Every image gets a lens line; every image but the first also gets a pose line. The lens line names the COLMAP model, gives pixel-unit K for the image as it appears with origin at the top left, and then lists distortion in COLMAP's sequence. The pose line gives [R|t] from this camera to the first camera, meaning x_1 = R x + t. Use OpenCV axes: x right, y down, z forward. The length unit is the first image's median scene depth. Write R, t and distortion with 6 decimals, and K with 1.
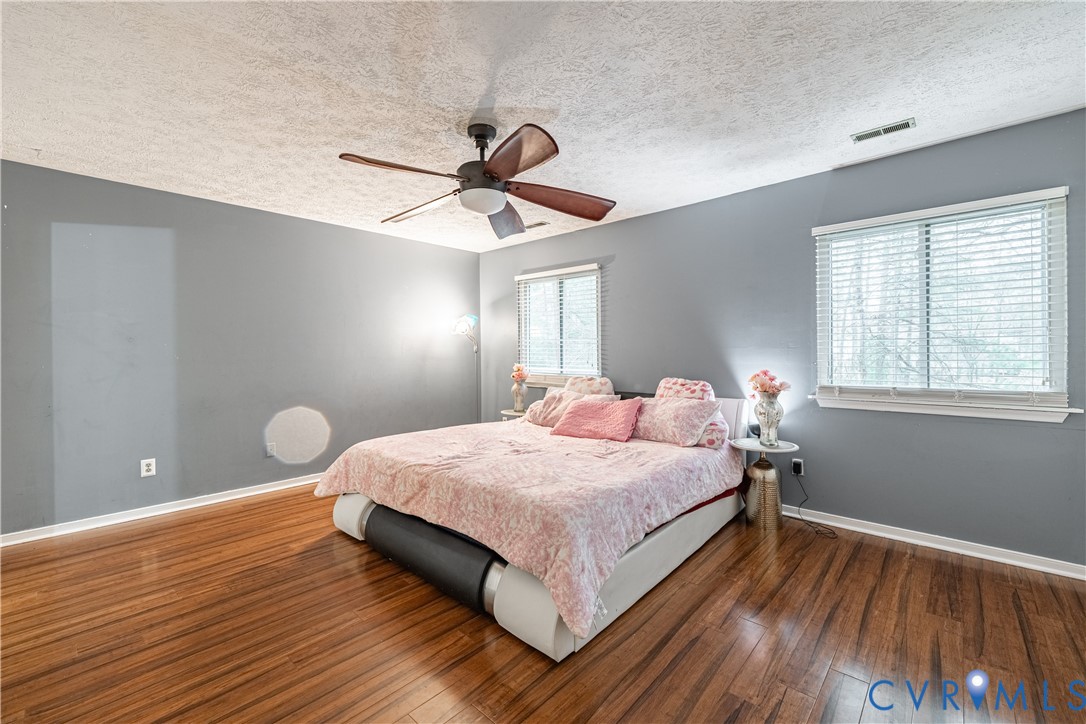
lens RADIAL K [[453.6, 0, 544.0], [0, 453.6, 354.2], [0, 0, 1]] dist [-0.001073, -0.000209]
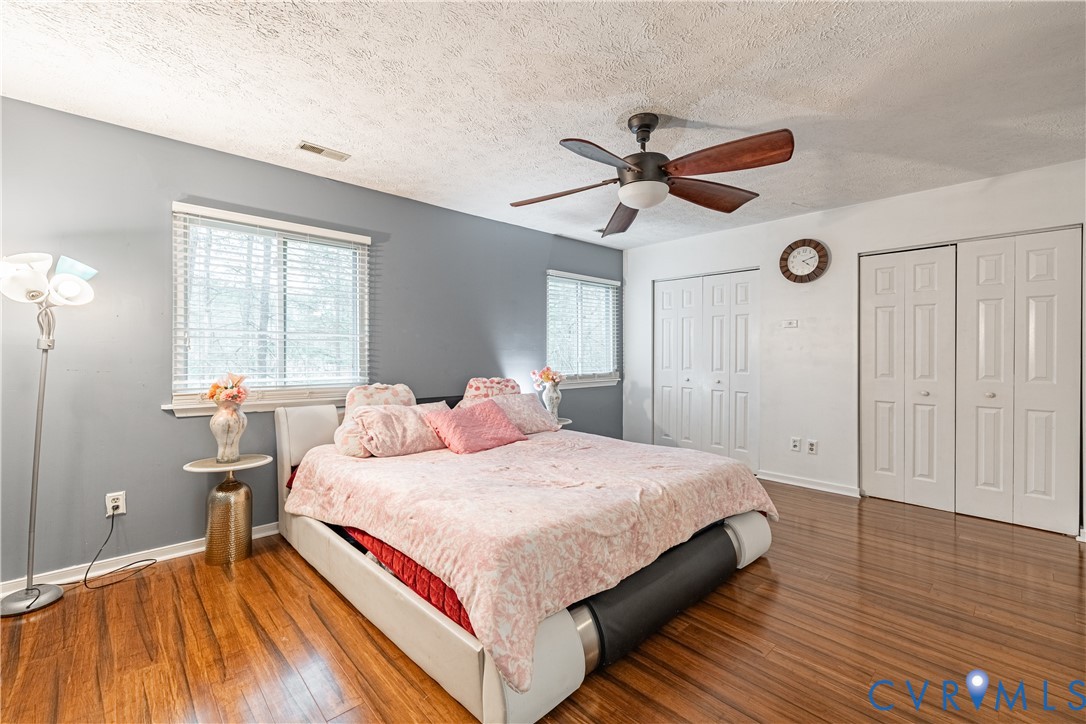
lens RADIAL K [[453.6, 0, 544.0], [0, 453.6, 354.2], [0, 0, 1]] dist [-0.001073, -0.000209]
pose [[0.074235, 0.002097, 0.997239, -0.867709], [0.003235, 0.999992, -0.002343, 0.001050], [-0.997236, 0.003400, 0.074228, 0.899465]]
